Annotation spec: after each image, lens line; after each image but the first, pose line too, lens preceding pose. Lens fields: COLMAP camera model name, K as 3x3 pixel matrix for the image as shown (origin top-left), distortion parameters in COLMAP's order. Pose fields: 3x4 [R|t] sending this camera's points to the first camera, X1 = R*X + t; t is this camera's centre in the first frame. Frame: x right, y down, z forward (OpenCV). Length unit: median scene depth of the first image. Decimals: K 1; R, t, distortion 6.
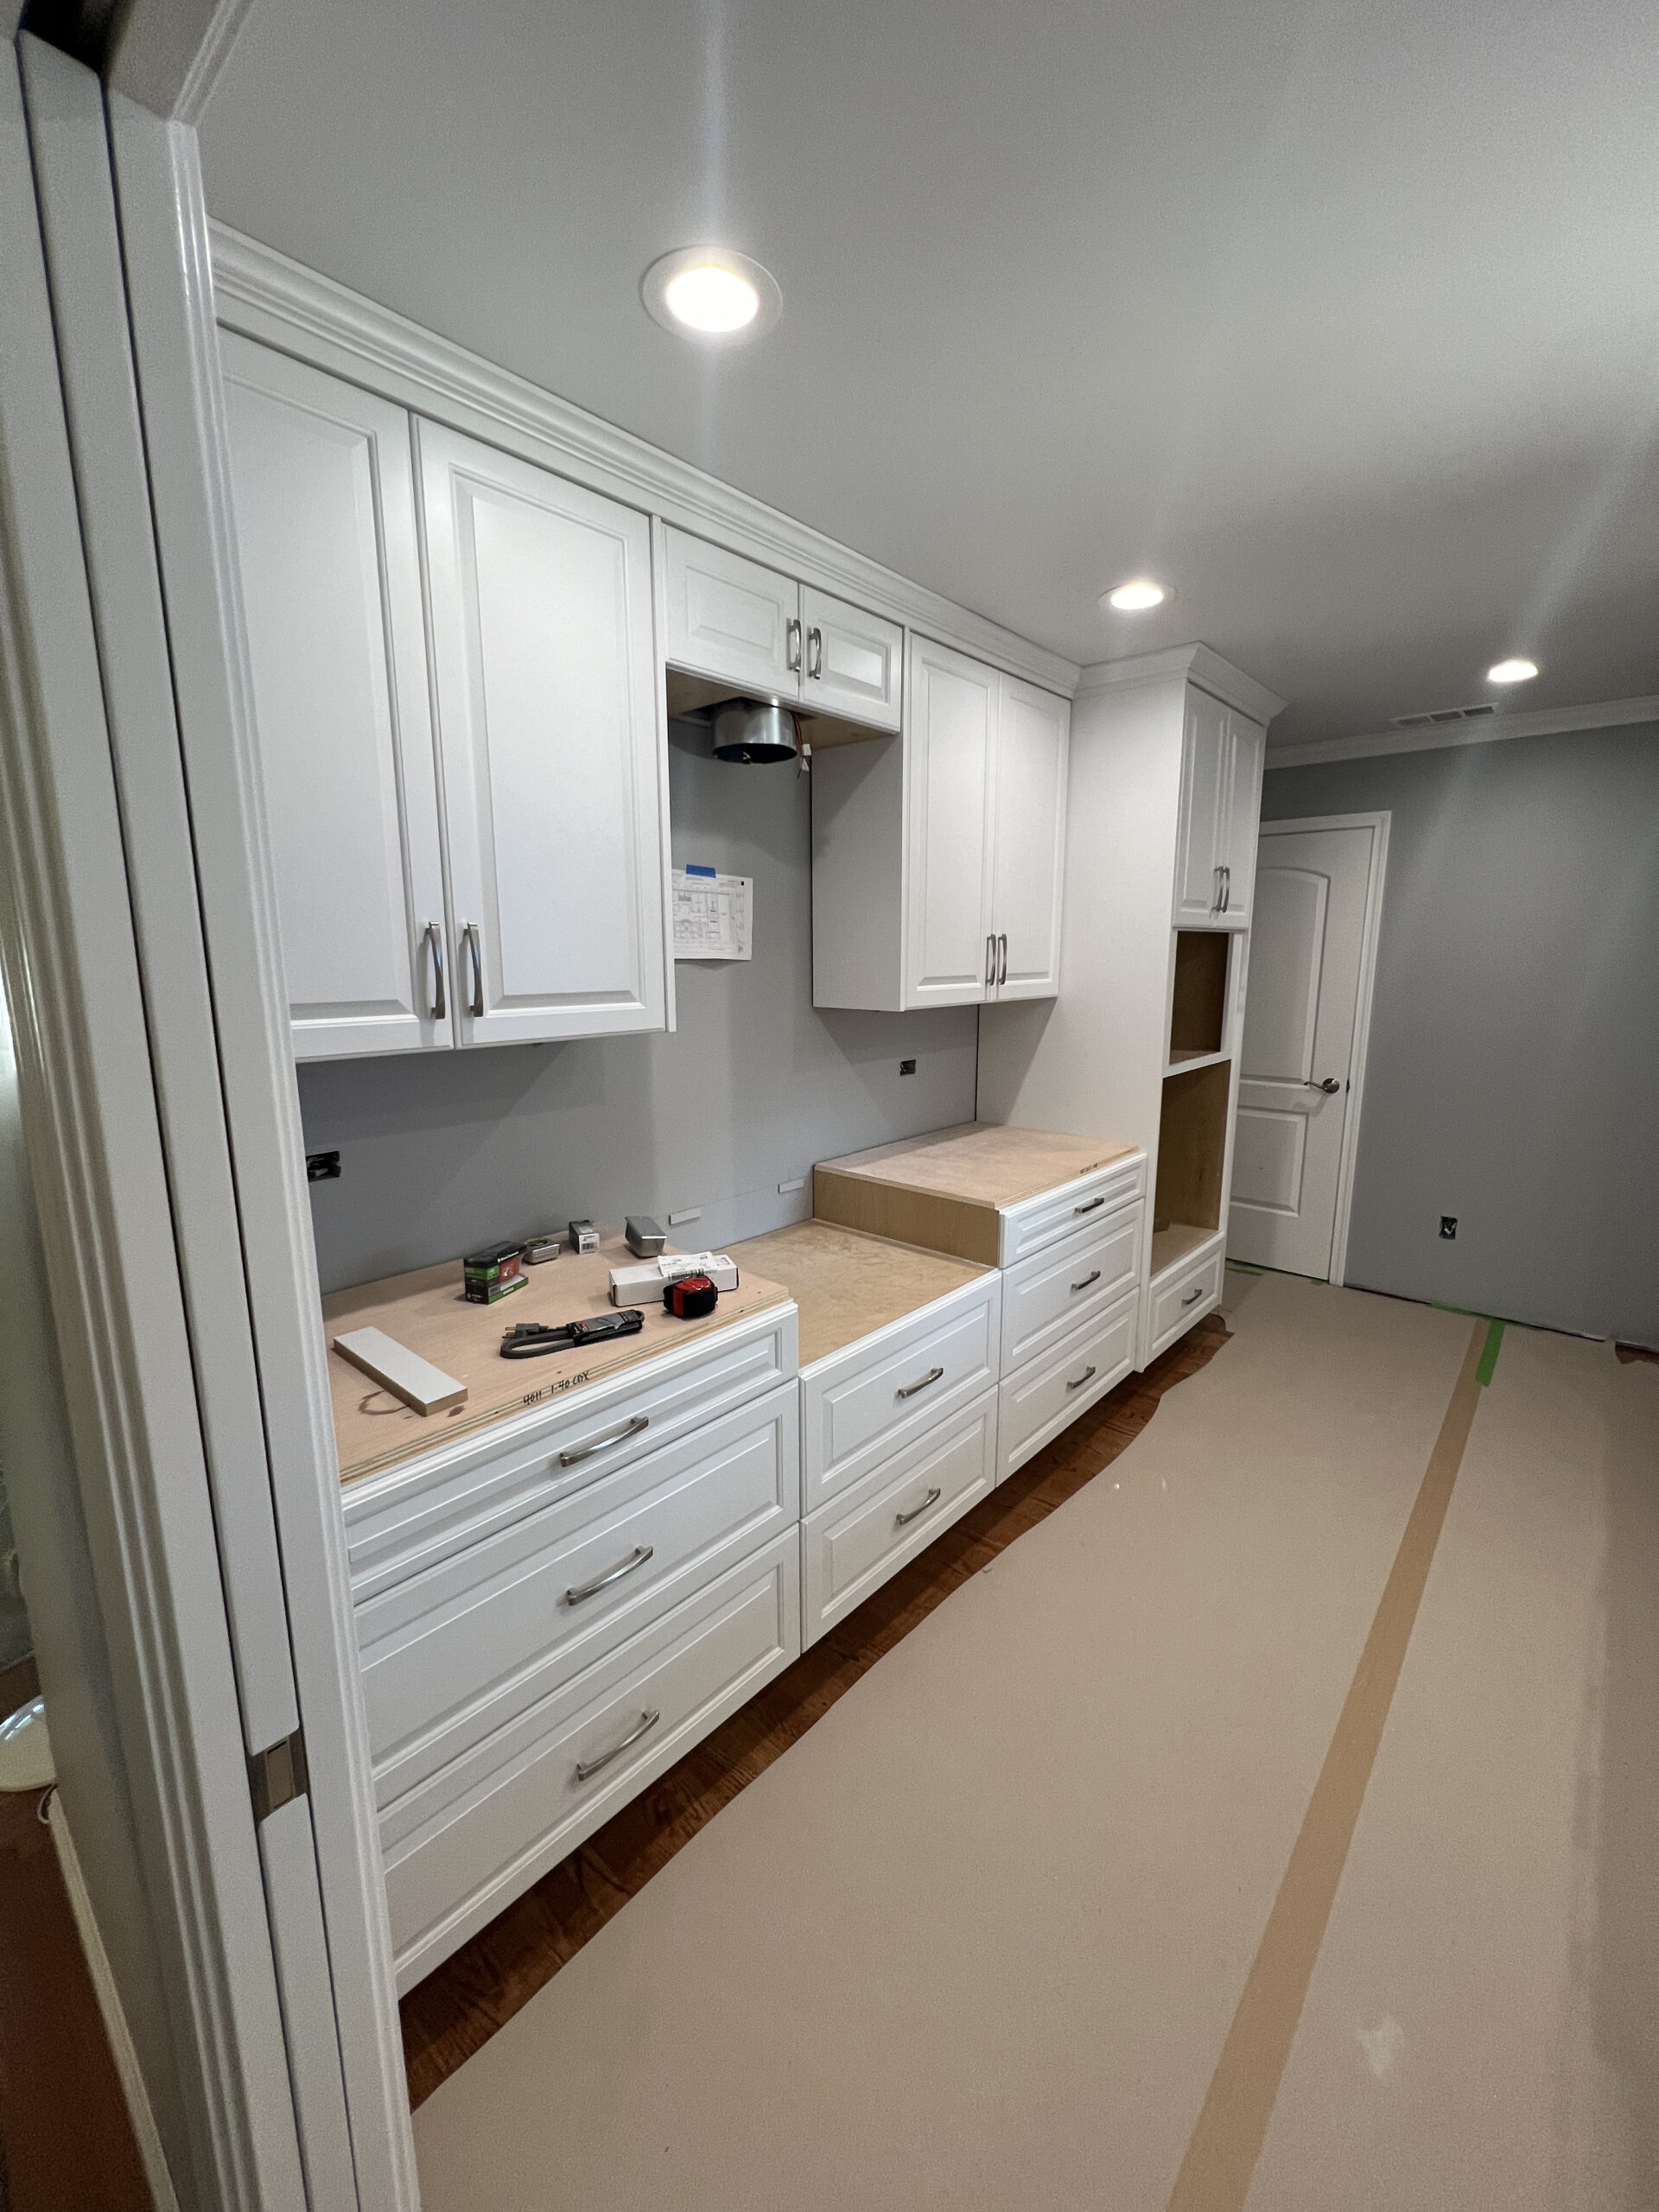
lens RADIAL K [[881.0, 0, 828.6], [0, 881.0, 1102.5], [0, 0, 1]] dist [-0.001701, -0.000013]
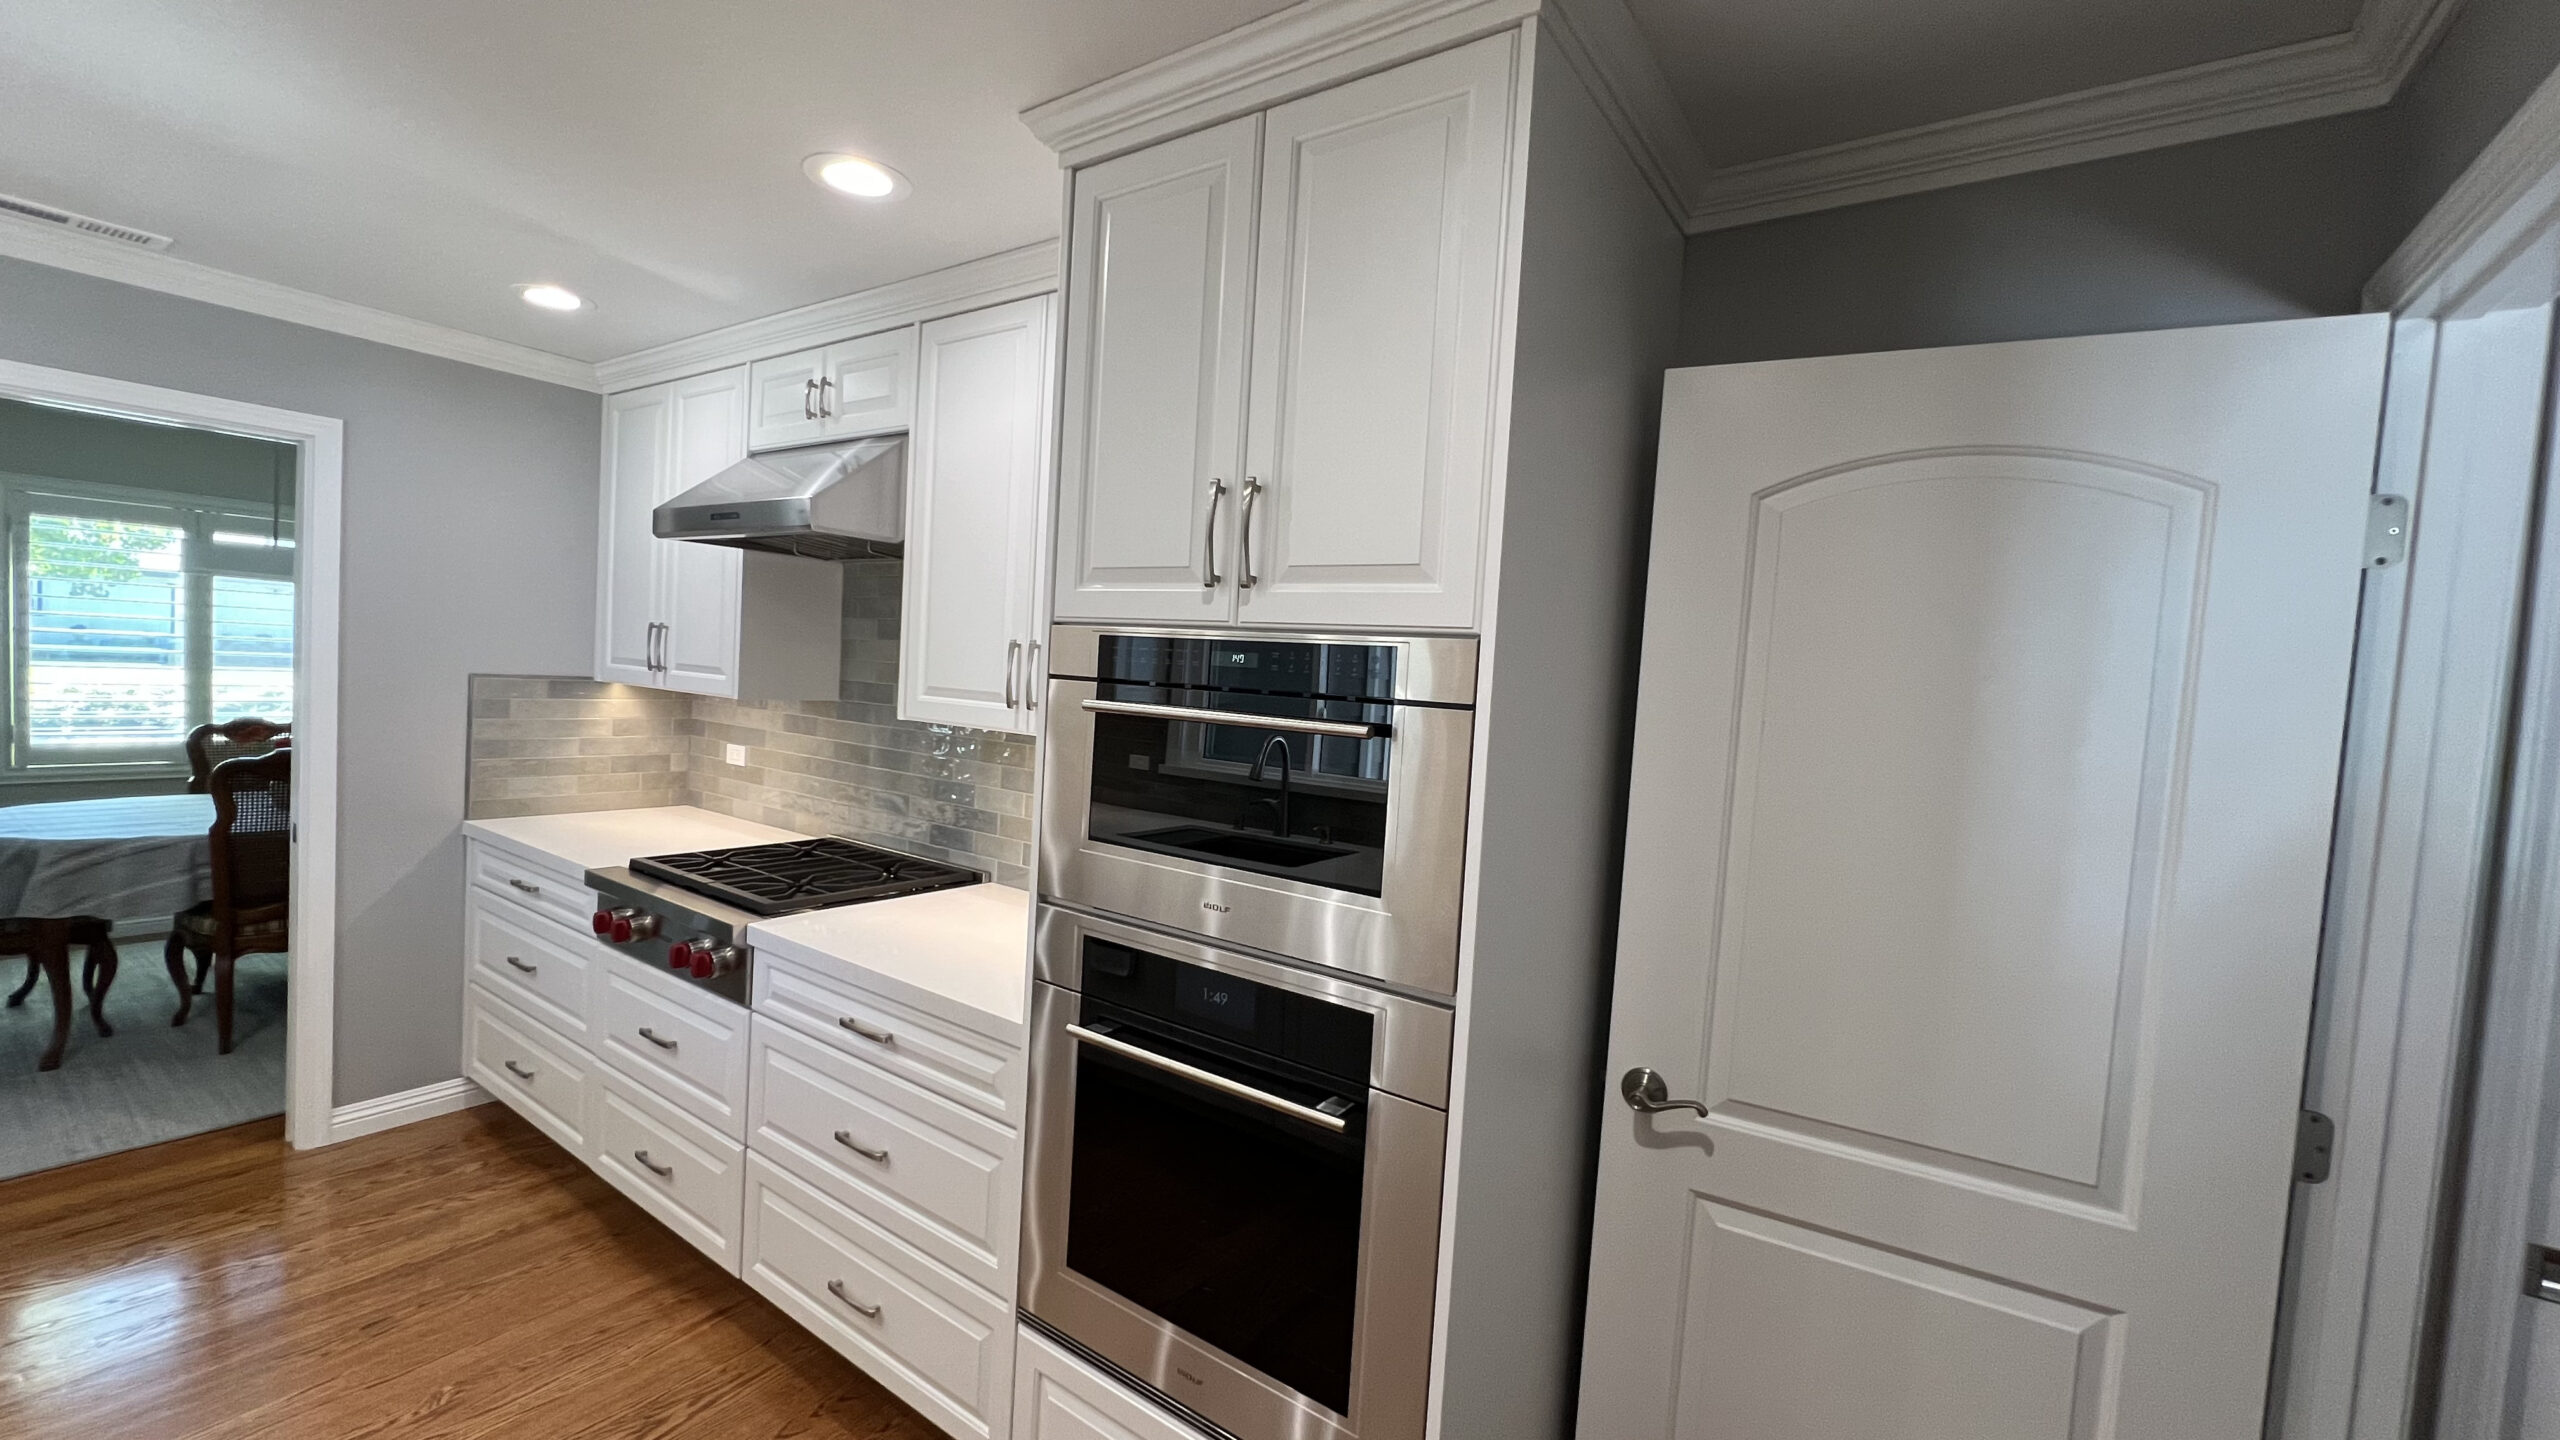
lens RADIAL K [[1027.4, 0, 1277.0], [0, 1027.4, 717.8], [0, 0, 1]] dist [-0.001324, 0.000284]
pose [[0.115884, 0.054612, -0.991760, 1.279249], [-0.229627, 0.972911, 0.026743, -0.242109], [0.966355, 0.224636, 0.125285, 1.346643]]
